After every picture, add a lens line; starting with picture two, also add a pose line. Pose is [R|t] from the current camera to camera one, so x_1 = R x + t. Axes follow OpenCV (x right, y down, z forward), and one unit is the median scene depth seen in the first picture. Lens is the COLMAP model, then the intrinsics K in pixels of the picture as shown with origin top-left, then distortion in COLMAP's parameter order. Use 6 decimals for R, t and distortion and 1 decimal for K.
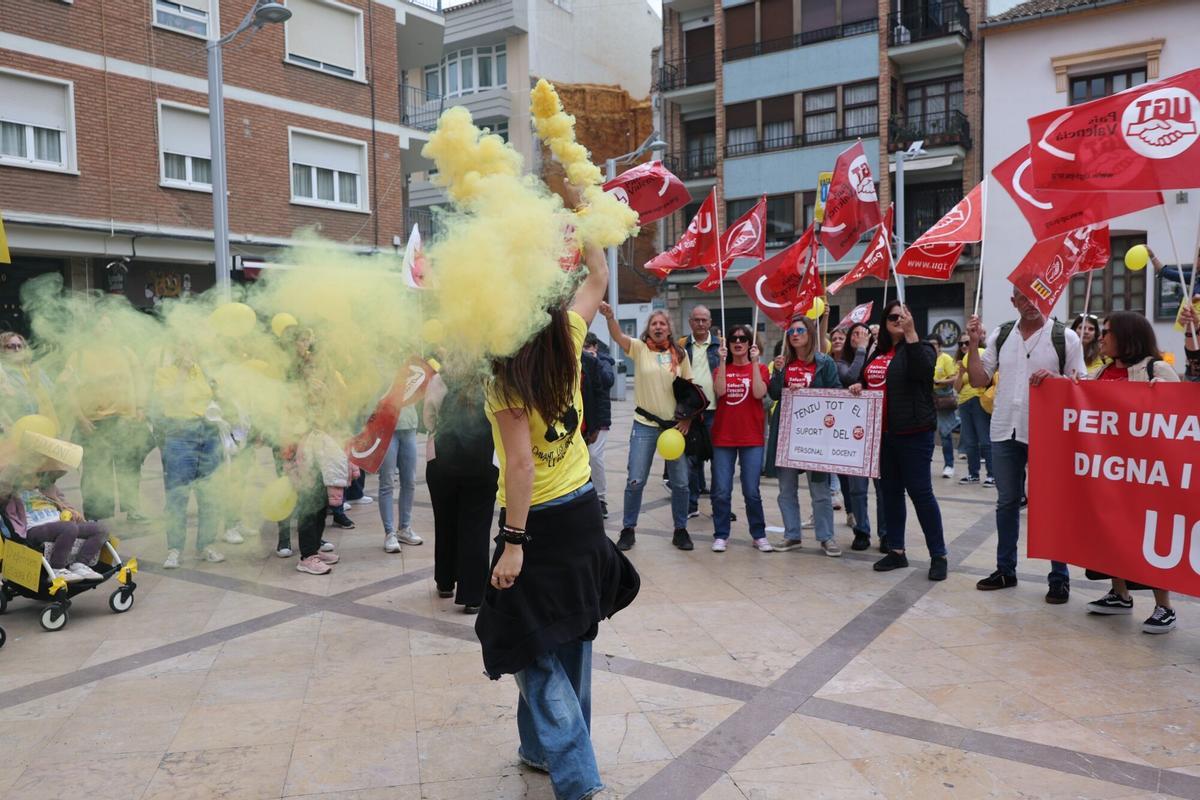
lens RADIAL K [[952.7, 0, 588.9], [0, 952.7, 394.1], [0, 0, 1]] dist [-0.001199, -0.003590]
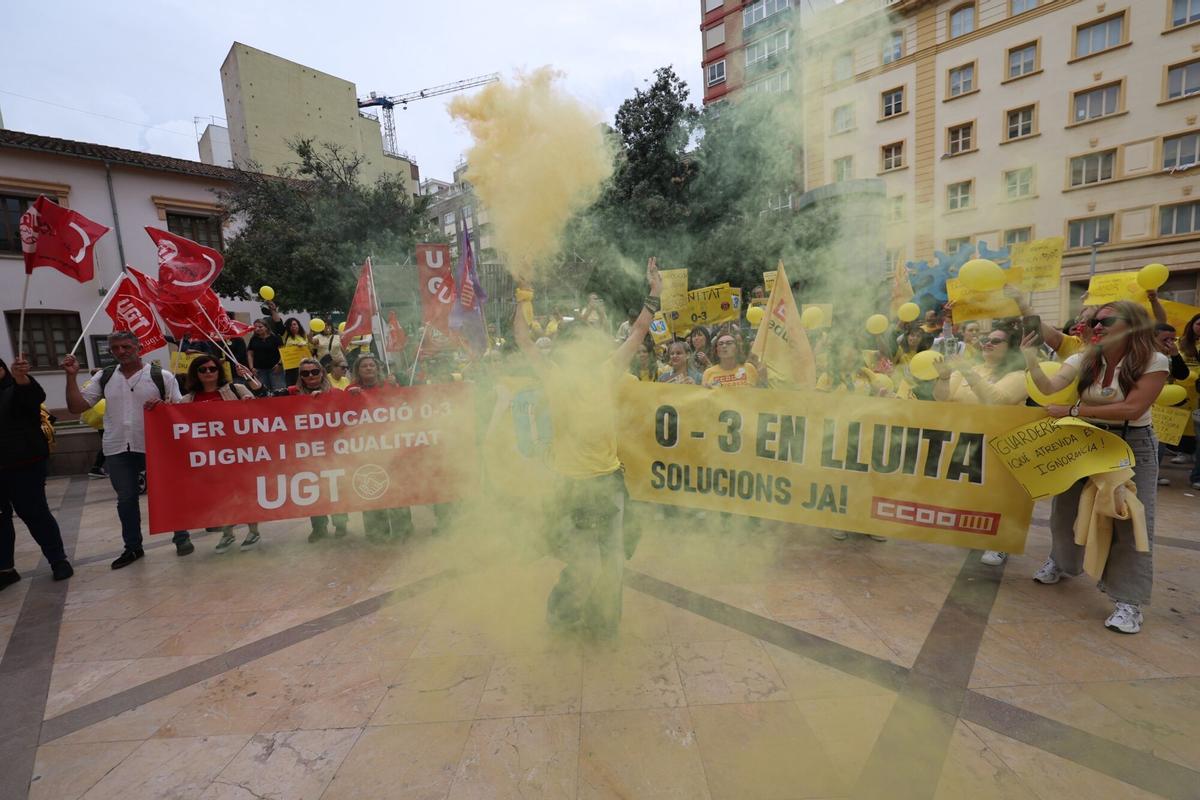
lens RADIAL K [[487.7, 0, 603.3], [0, 487.7, 404.3], [0, 0, 1]] dist [0.007272, -0.000897]
pose [[0.206098, -0.105037, 0.972878, -0.021017], [0.110197, 0.990389, 0.083583, -0.000884], [-0.972307, 0.089982, 0.215692, 0.040912]]
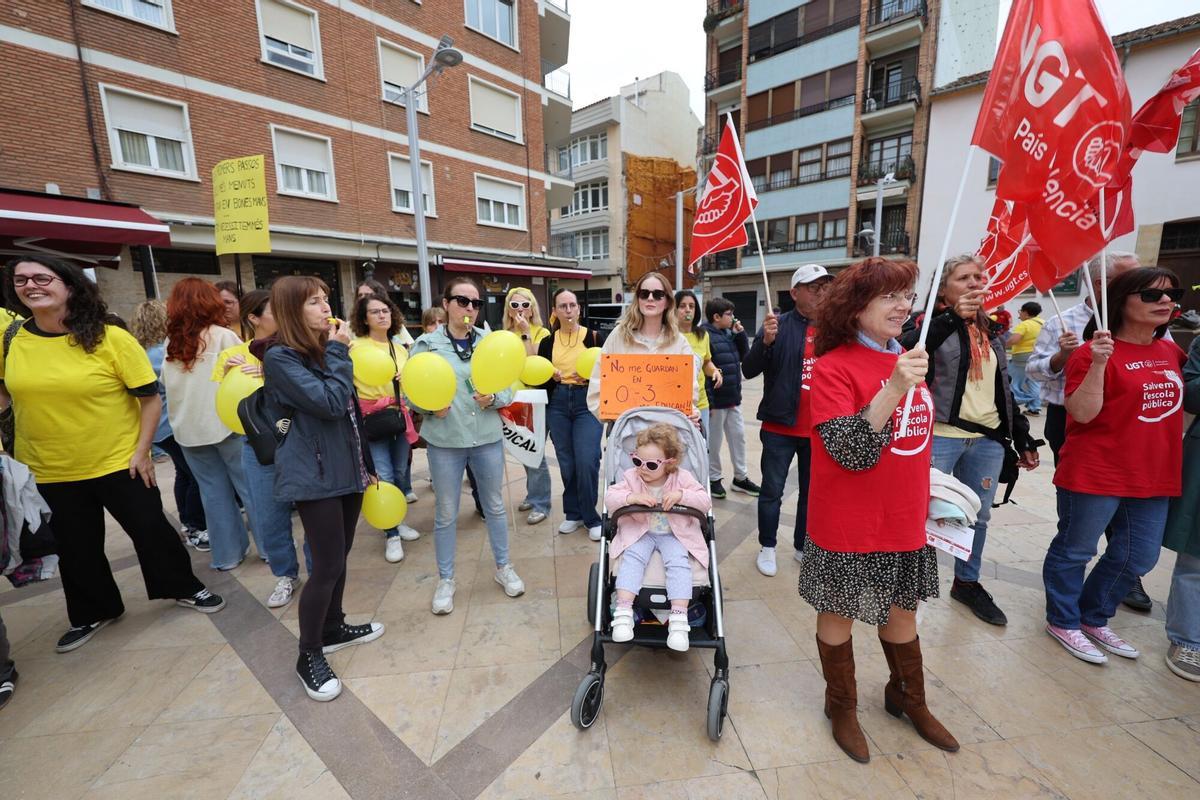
lens RADIAL K [[487.7, 0, 589.5], [0, 487.7, 403.0], [0, 0, 1]] dist [0.007272, -0.000897]
pose [[0.994189, 0.014550, -0.106658, -0.034764], [-0.000994, 0.992022, 0.126059, -0.007887], [0.107642, -0.125221, 0.986272, 0.169848]]
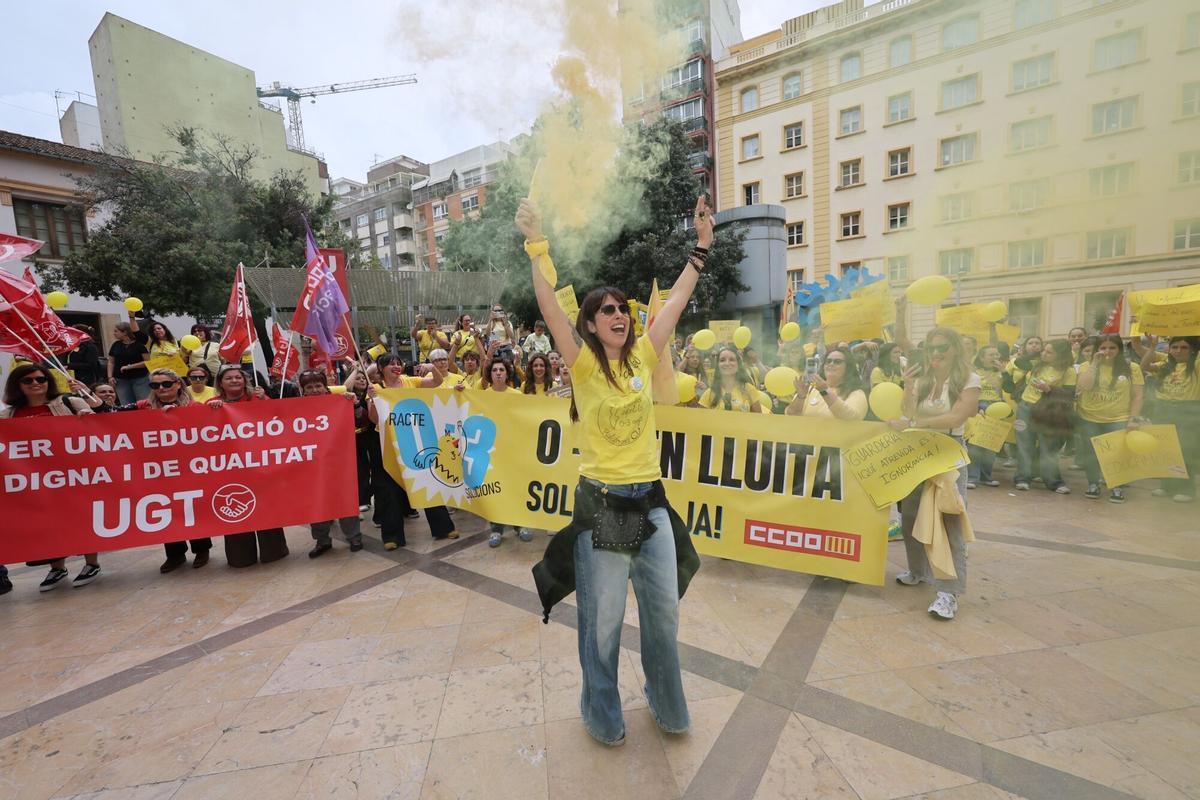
lens RADIAL K [[489.8, 0, 593.9], [0, 489.8, 403.9], [0, 0, 1]] dist [0.008993, -0.001519]
pose [[0.070745, -0.082643, 0.994065, -0.020704], [0.100592, 0.992073, 0.075318, -0.000818], [-0.992409, 0.094667, 0.078498, 0.029568]]
